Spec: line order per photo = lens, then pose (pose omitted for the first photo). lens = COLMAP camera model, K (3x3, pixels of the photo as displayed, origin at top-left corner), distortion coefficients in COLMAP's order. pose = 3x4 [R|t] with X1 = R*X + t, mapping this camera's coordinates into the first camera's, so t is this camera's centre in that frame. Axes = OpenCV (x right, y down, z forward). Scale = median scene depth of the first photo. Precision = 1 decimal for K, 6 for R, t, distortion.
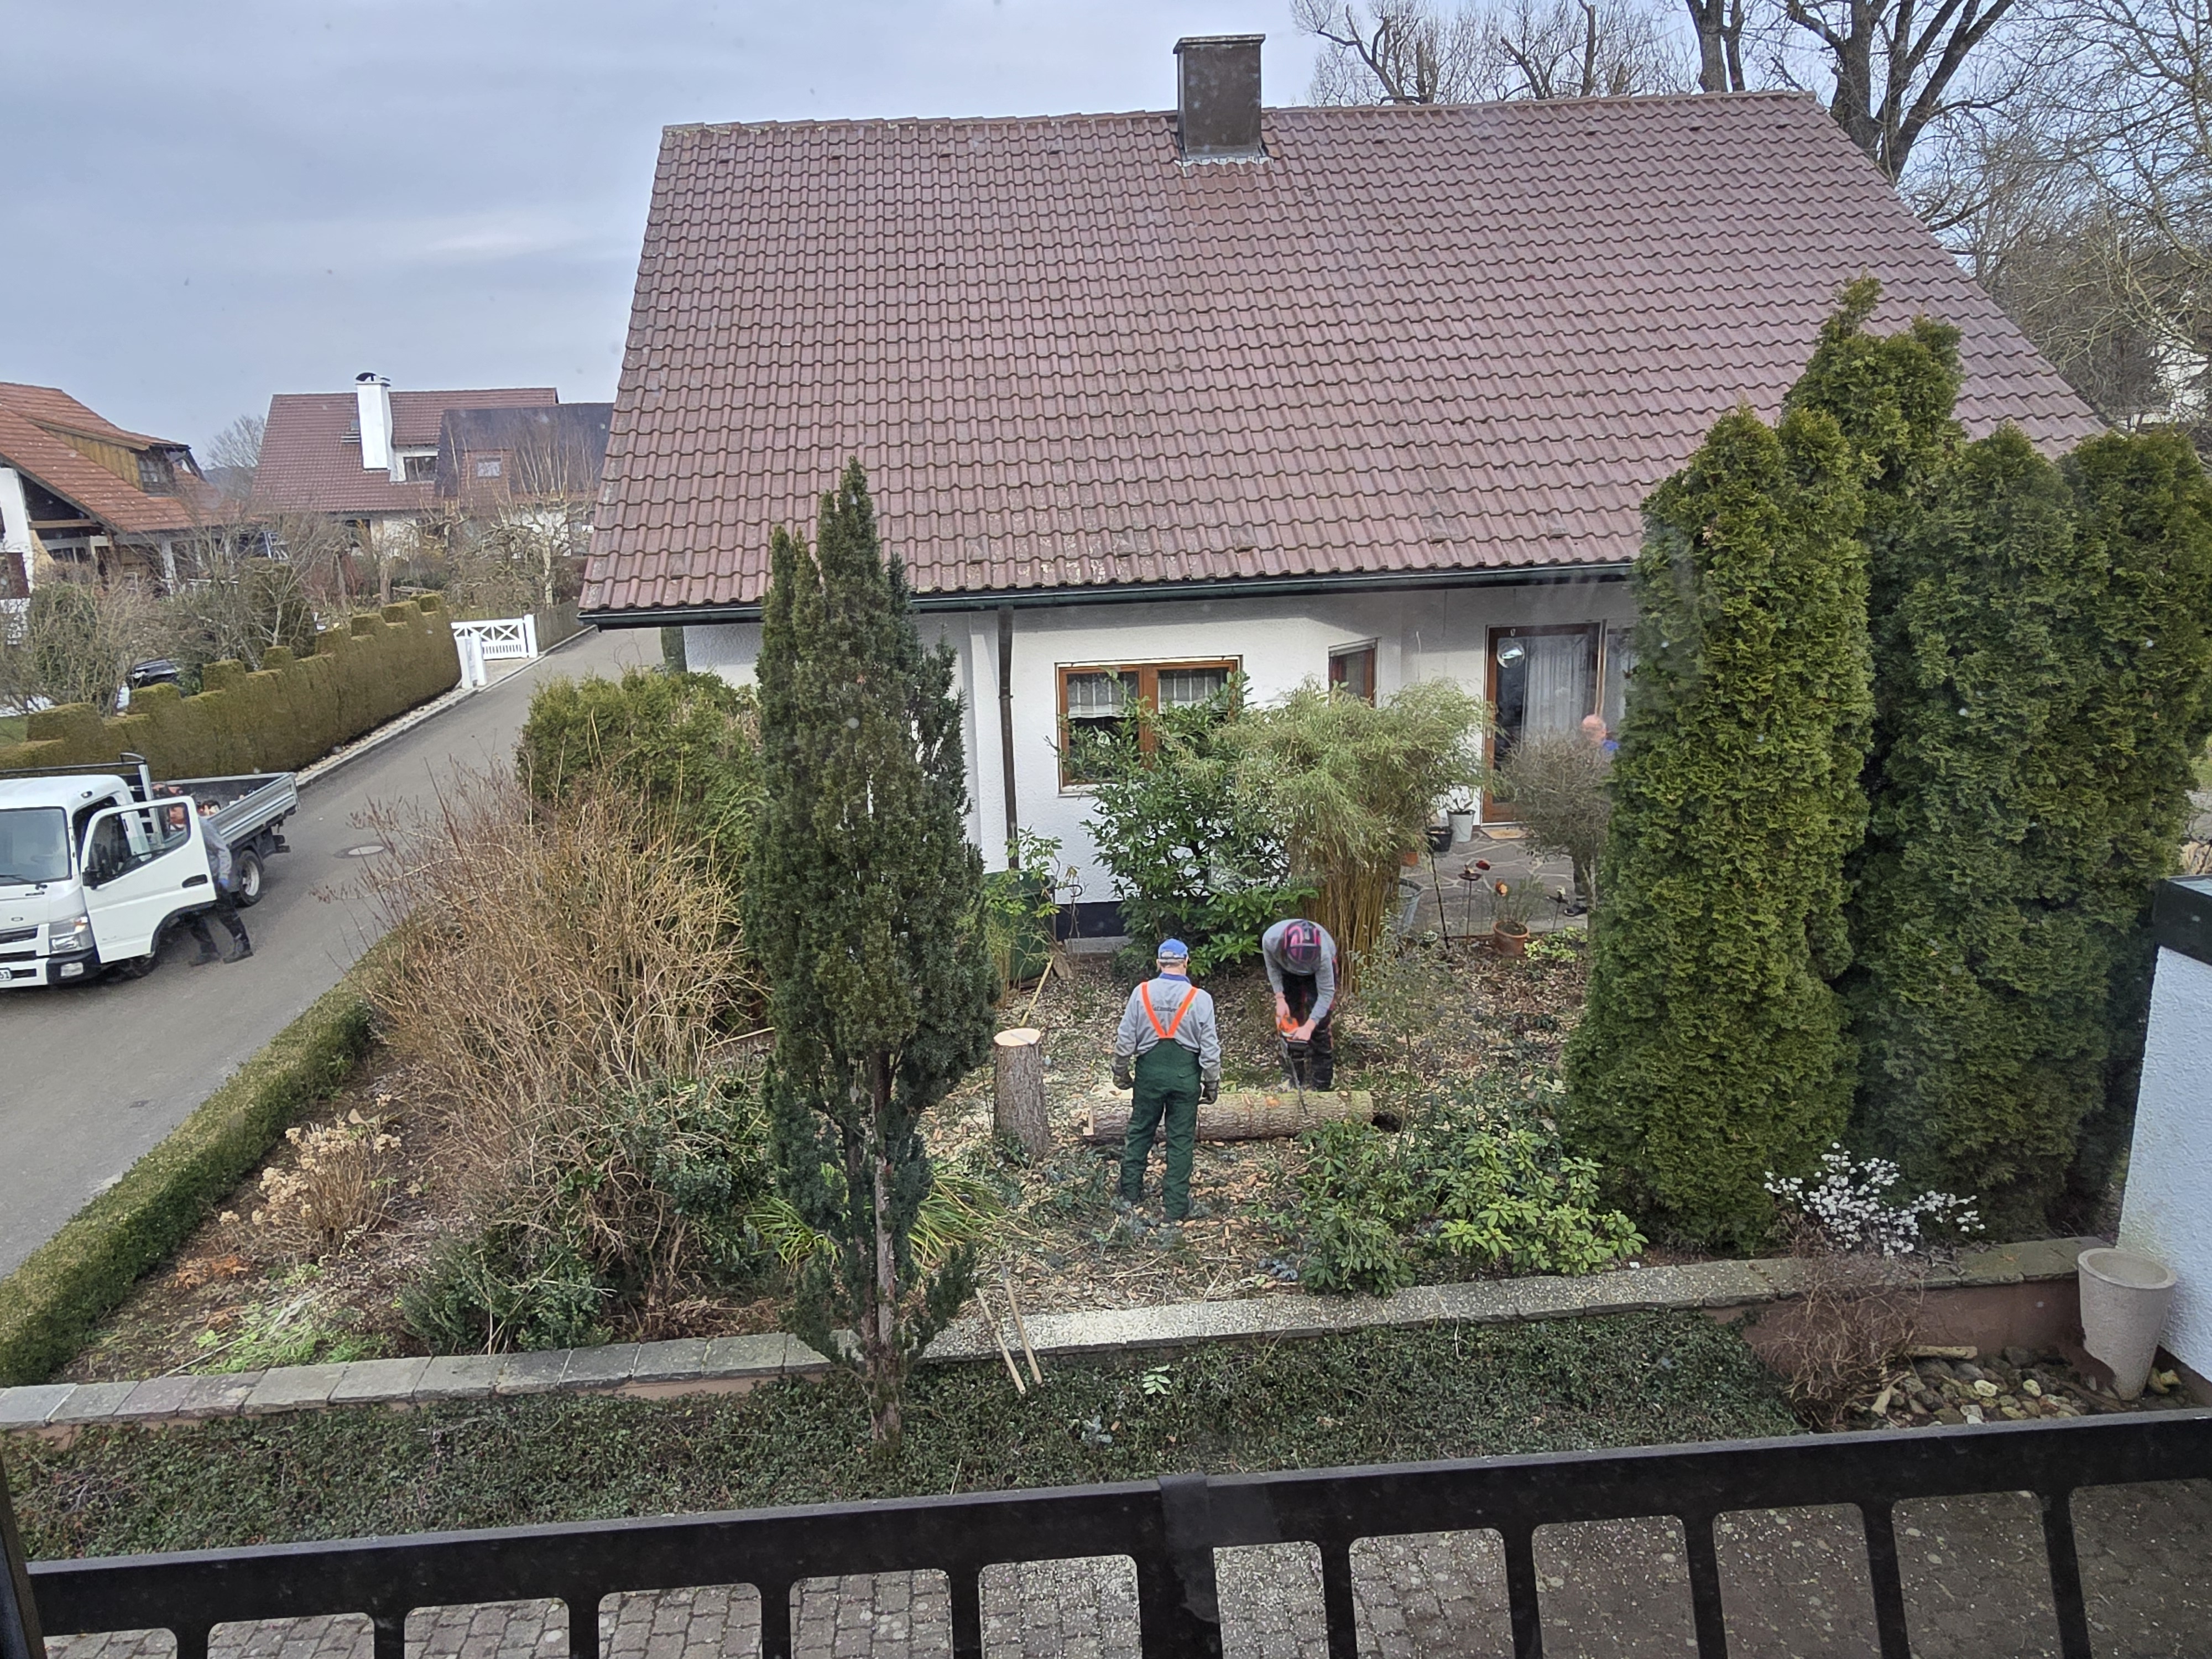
lens RADIAL K [[1458.6, 0, 961.7], [0, 1458.6, 841.8], [0, 0, 1]] dist [-0.005053, 0.000464]
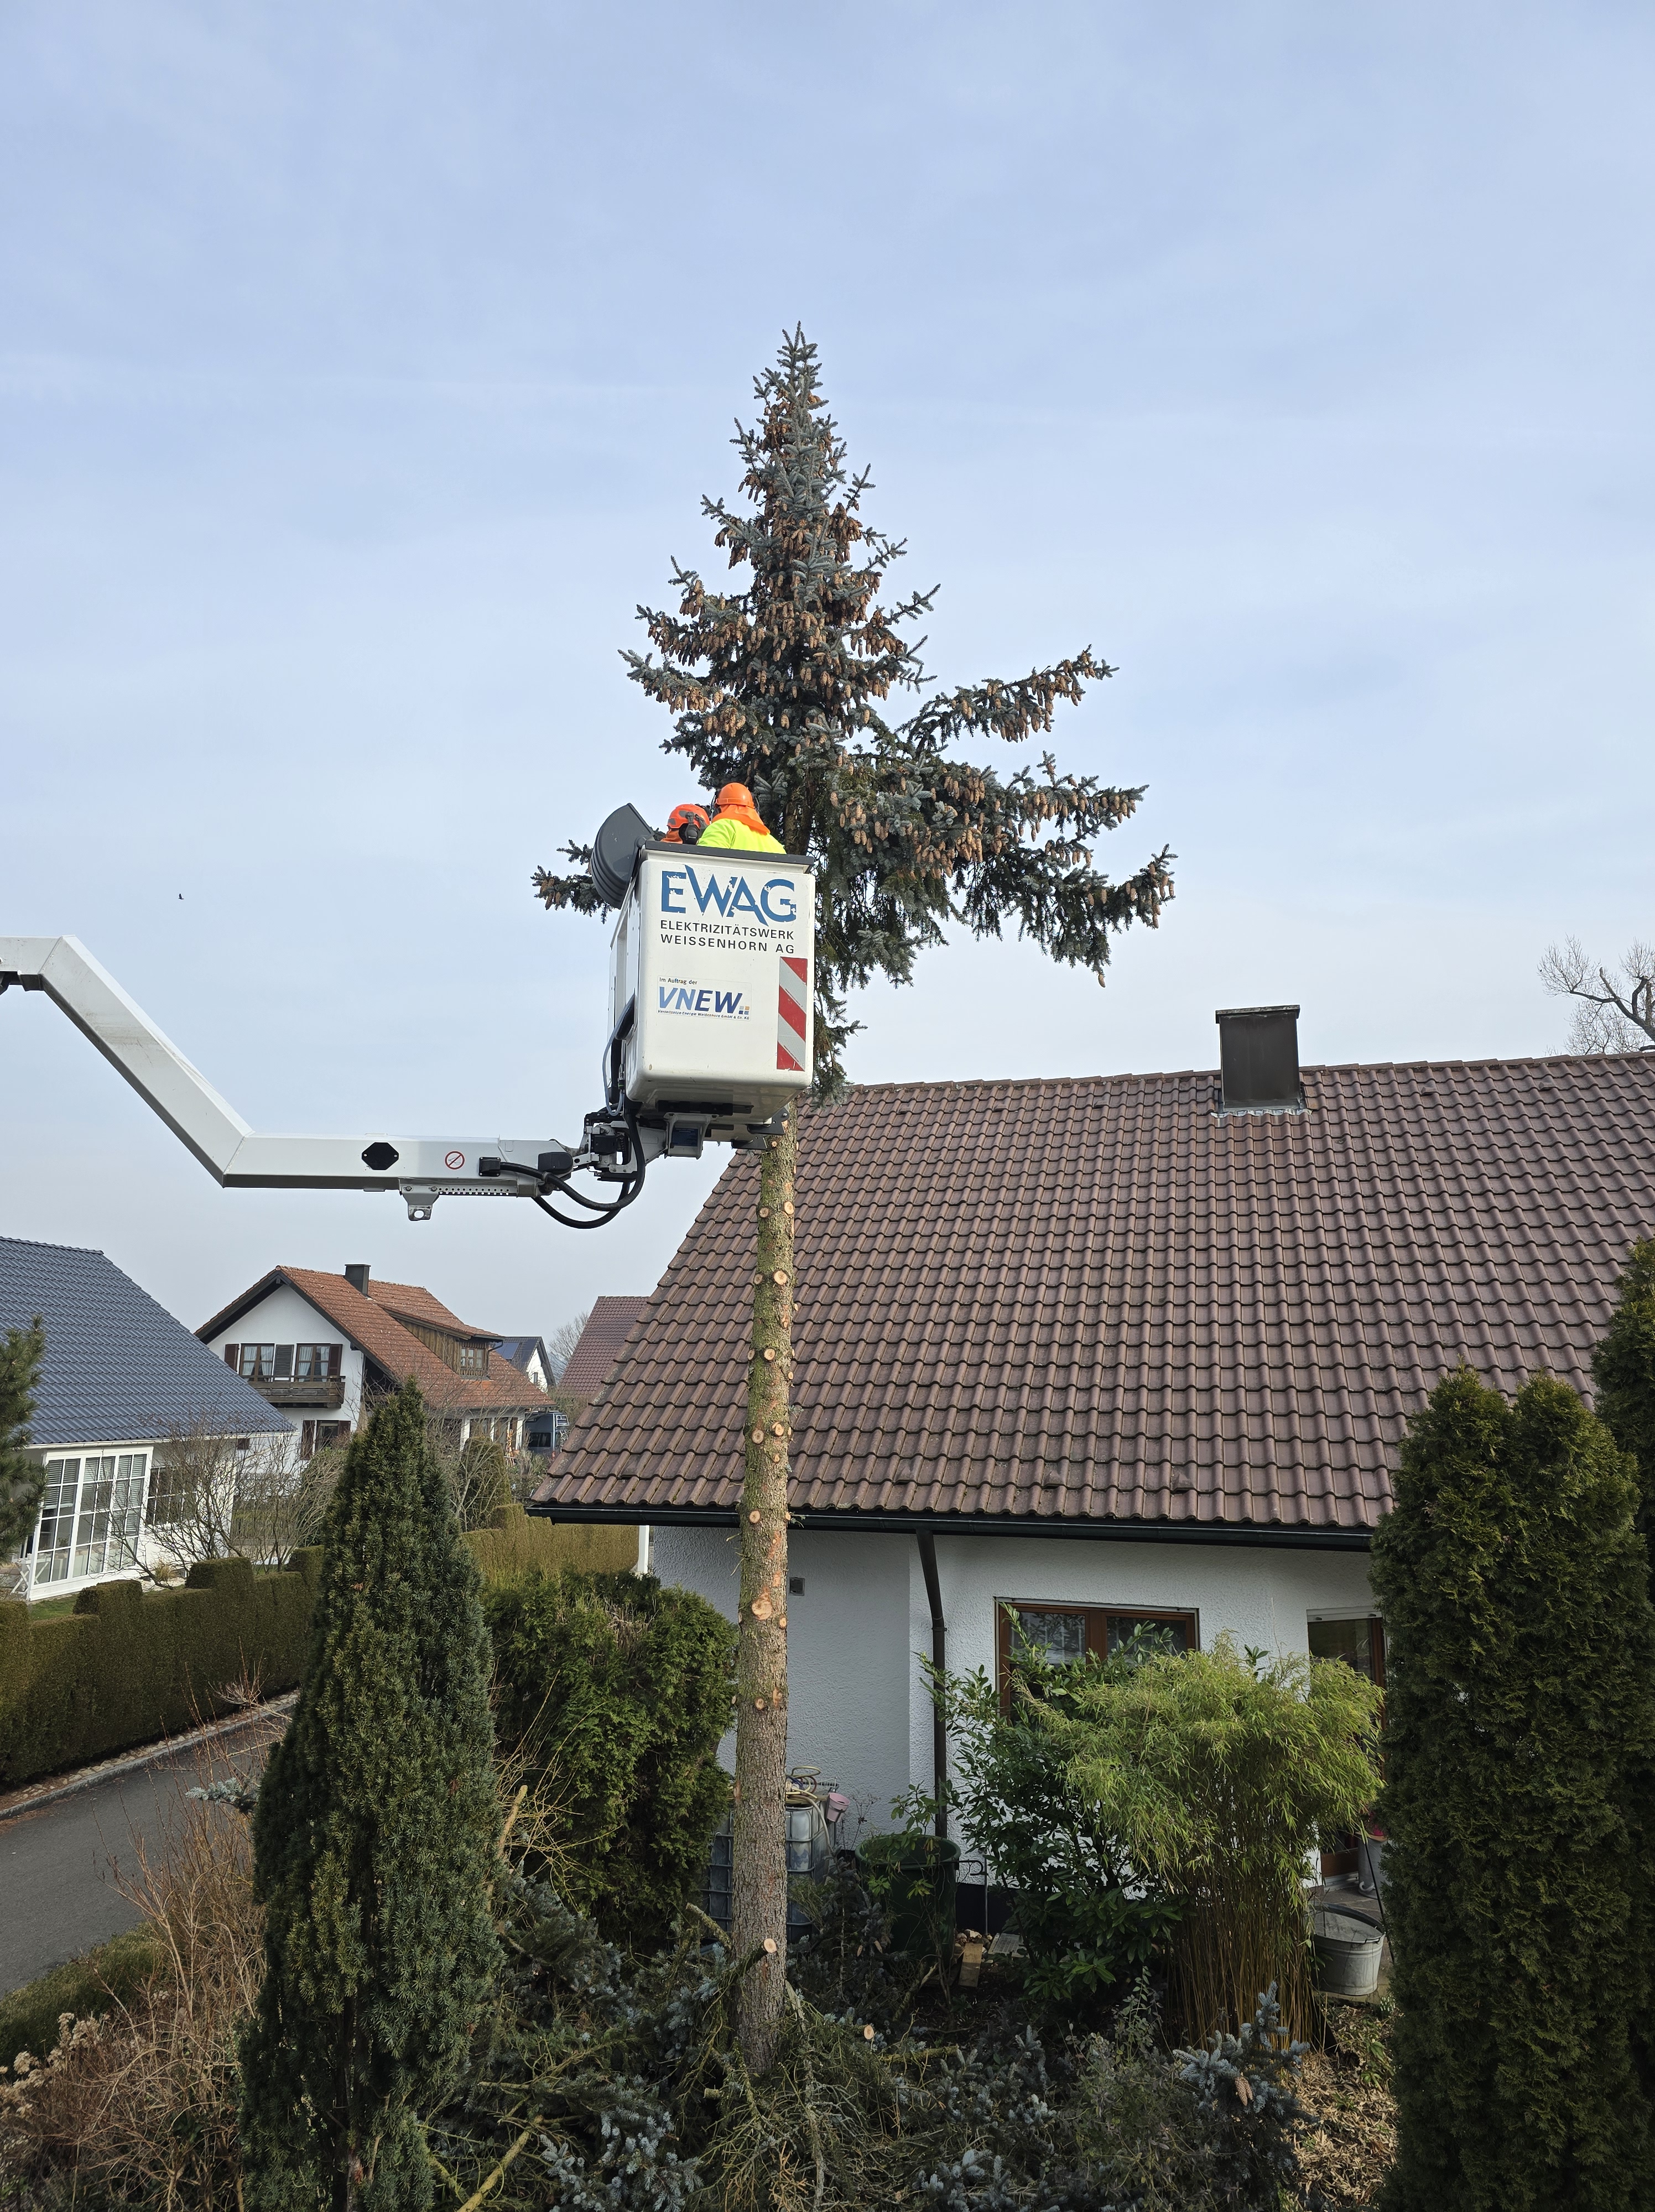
lens RADIAL K [[1430.1, 0, 843.0], [0, 1430.1, 1128.9], [0, 0, 1]] dist [0.057669, -0.047016]
pose [[0.952500, -0.002054, -0.304532, 0.427316], [-0.122733, 0.912586, -0.390030, -0.037366], [0.278713, 0.408880, 0.868986, 0.052946]]
